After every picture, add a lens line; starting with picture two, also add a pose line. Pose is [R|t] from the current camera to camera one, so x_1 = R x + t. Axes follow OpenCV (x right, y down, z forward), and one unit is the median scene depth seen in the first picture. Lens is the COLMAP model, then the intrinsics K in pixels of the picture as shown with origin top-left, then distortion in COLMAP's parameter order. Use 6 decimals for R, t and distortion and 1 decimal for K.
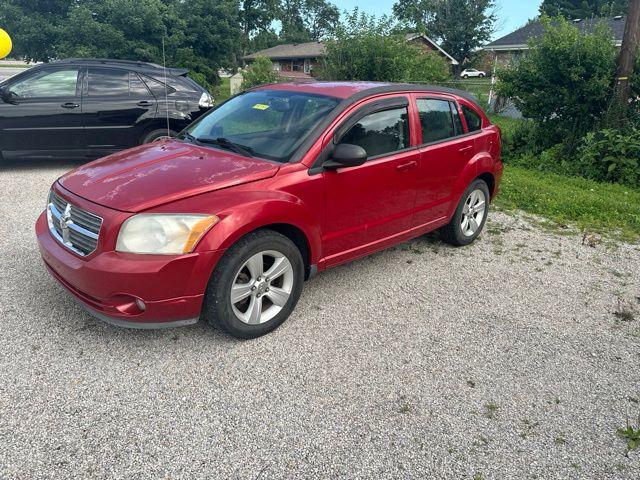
lens RADIAL K [[449.2, 0, 323.1], [0, 449.2, 241.4], [0, 0, 1]] dist [0.027051, -0.030668]
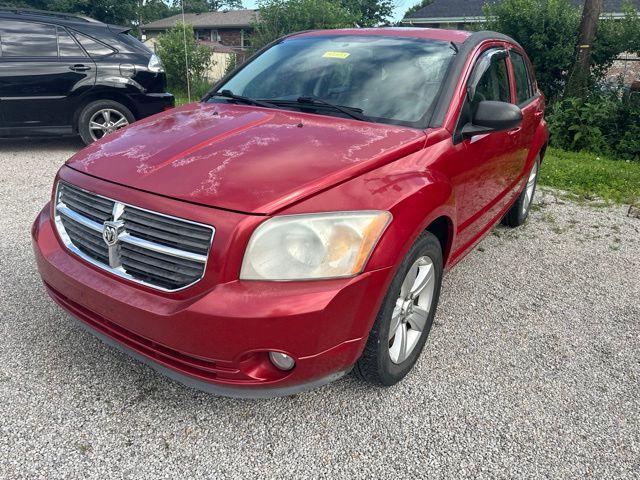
lens RADIAL K [[449.2, 0, 317.4], [0, 449.2, 241.2], [0, 0, 1]] dist [0.027051, -0.030668]
pose [[0.979877, -0.066363, 0.188248, -0.271253], [0.057675, 0.997018, 0.051264, -0.031807], [-0.191089, -0.039375, 0.980783, 0.231017]]
